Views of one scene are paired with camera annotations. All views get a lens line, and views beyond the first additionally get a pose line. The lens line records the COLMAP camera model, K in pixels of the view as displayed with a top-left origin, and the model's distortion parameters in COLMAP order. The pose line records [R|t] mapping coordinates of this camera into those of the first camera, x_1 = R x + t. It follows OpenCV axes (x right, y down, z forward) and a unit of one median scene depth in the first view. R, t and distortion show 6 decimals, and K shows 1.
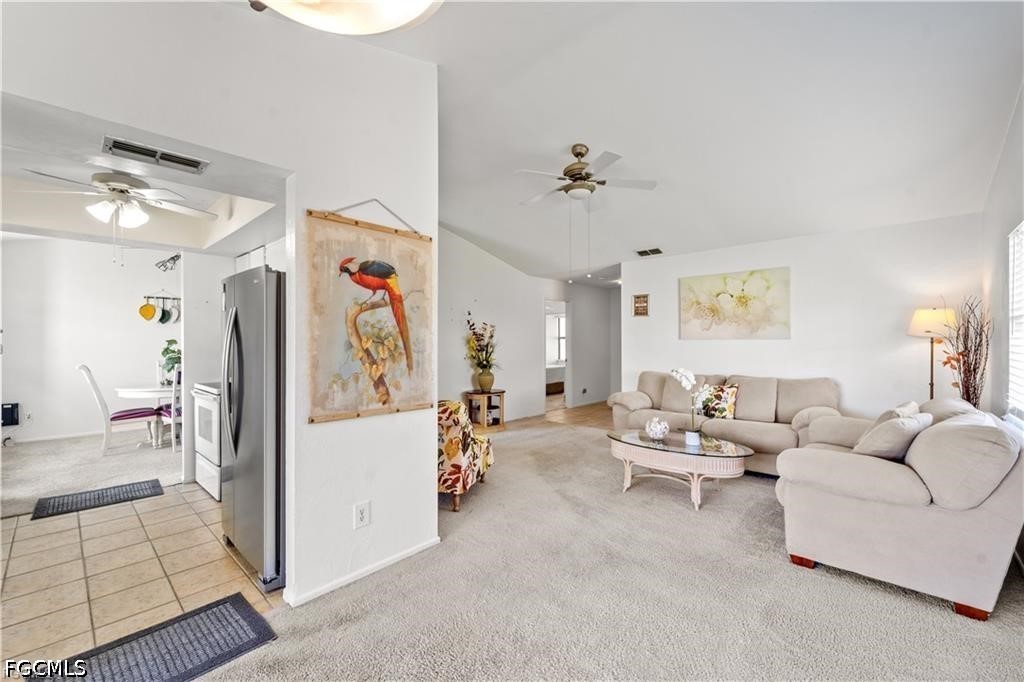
lens RADIAL K [[421.2, 0, 513.5], [0, 421.2, 342.8], [0, 0, 1]] dist [-0.000746, -0.000321]
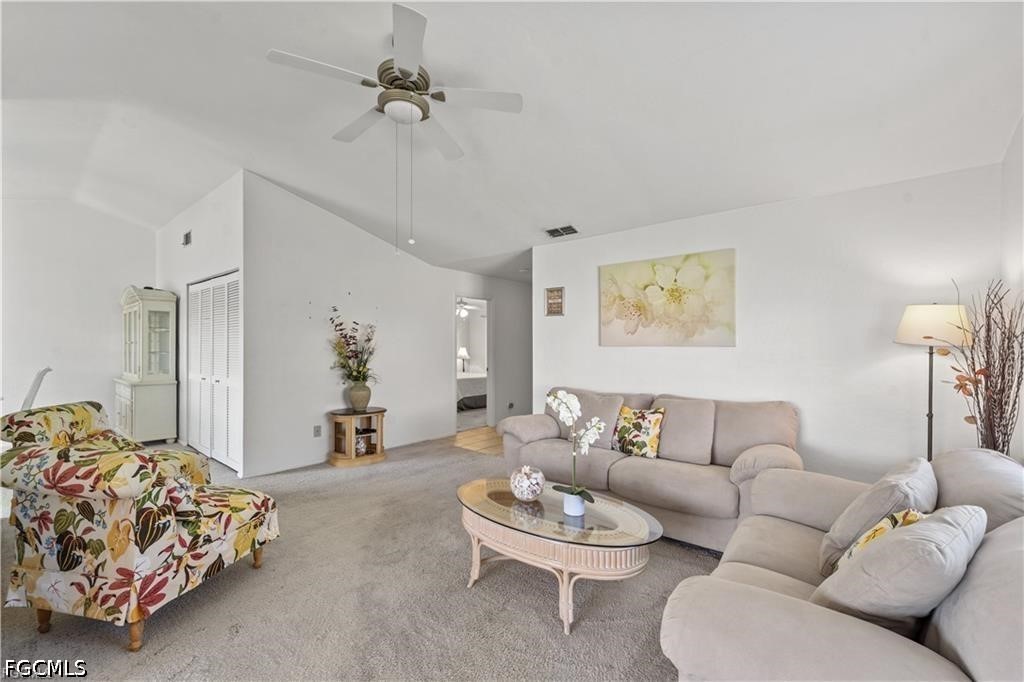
lens RADIAL K [[416.5, 0, 514.4], [0, 416.5, 343.1], [0, 0, 1]] dist [-0.000326, -0.000496]
pose [[0.998410, 0.010980, 0.055281, 0.233654], [-0.010300, 0.999868, -0.012579, -0.002167], [-0.055411, 0.011989, 0.998392, 0.297704]]
